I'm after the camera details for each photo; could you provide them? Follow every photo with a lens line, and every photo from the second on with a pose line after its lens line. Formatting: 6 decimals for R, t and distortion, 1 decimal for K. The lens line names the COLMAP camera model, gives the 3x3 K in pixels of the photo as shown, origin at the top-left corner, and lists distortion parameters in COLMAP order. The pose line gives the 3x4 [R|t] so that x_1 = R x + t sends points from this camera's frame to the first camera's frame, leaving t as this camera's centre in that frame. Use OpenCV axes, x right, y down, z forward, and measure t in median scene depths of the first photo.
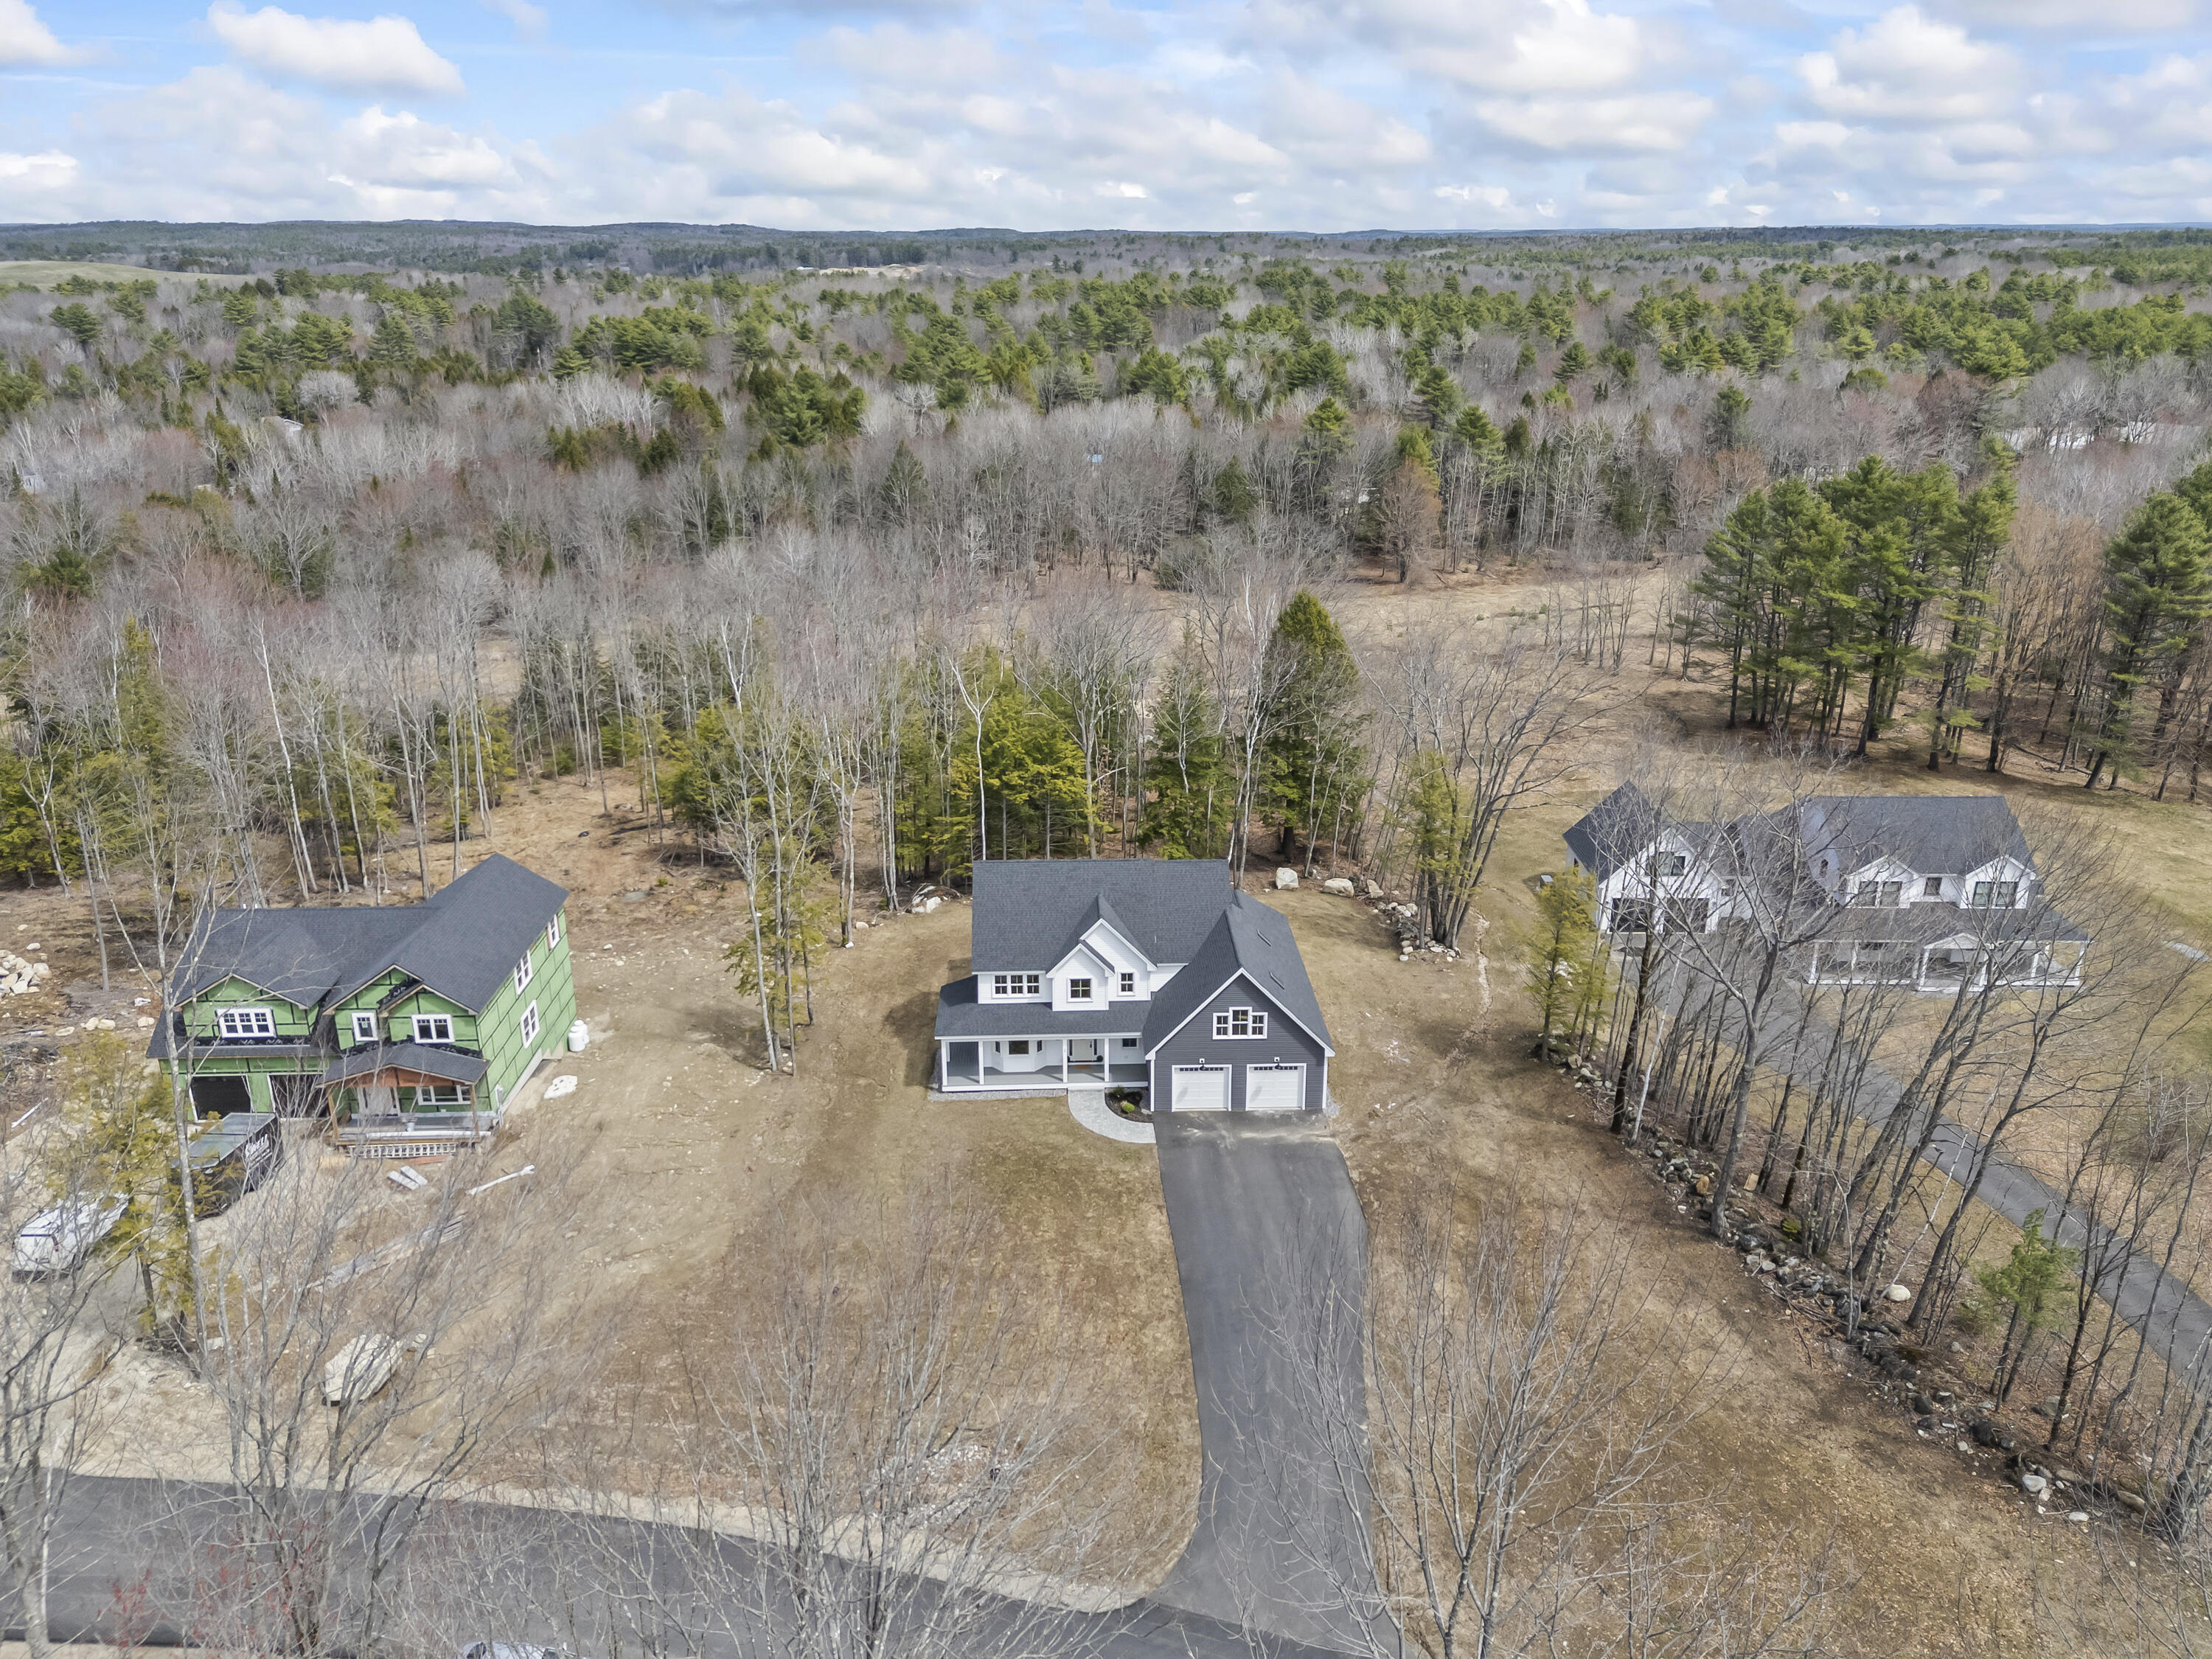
lens RADIAL K [[1574.6, 0, 1097.0], [0, 1574.6, 833.7], [0, 0, 1]] dist [0.039101, -0.006387]
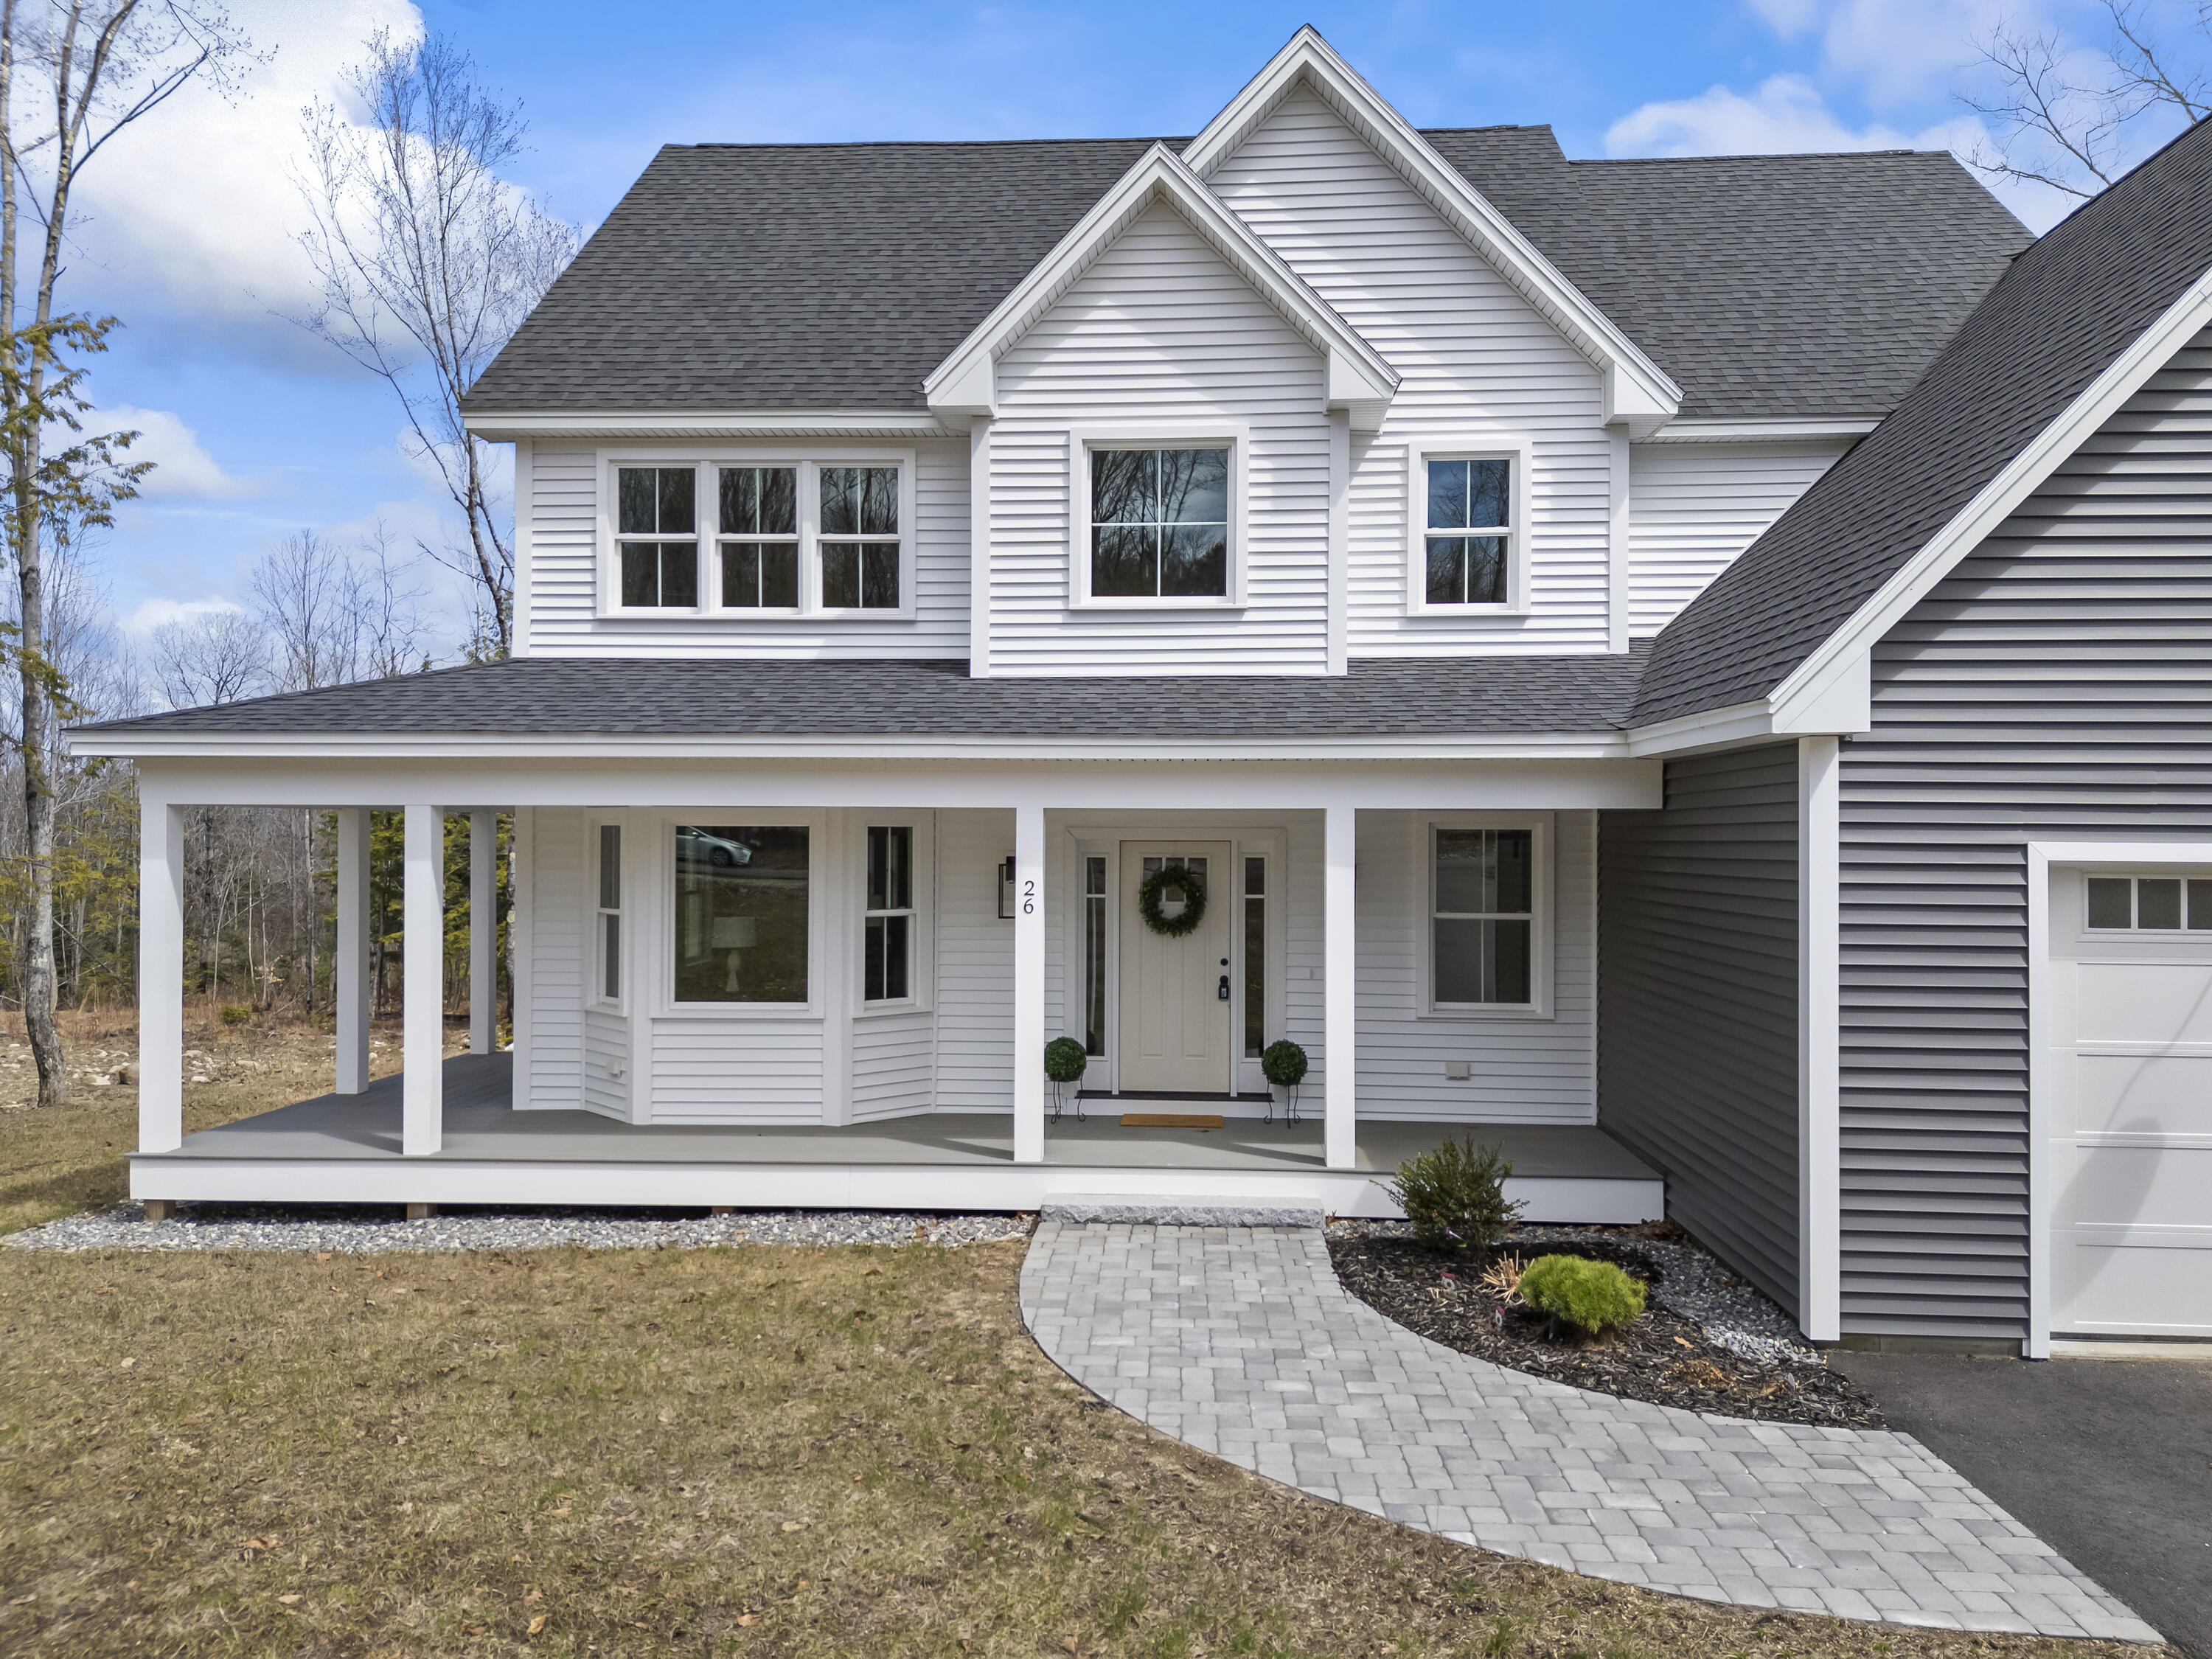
lens RADIAL K [[1573.8, 0, 1106.0], [0, 1573.8, 829.5], [0, 0, 1]] dist [0.081739, -0.002498]
pose [[0.994399, 0.001056, -0.105688, 0.000499], [-0.038506, 0.934849, -0.352951, 0.183734], [0.098430, 0.355043, 0.929654, 0.895249]]
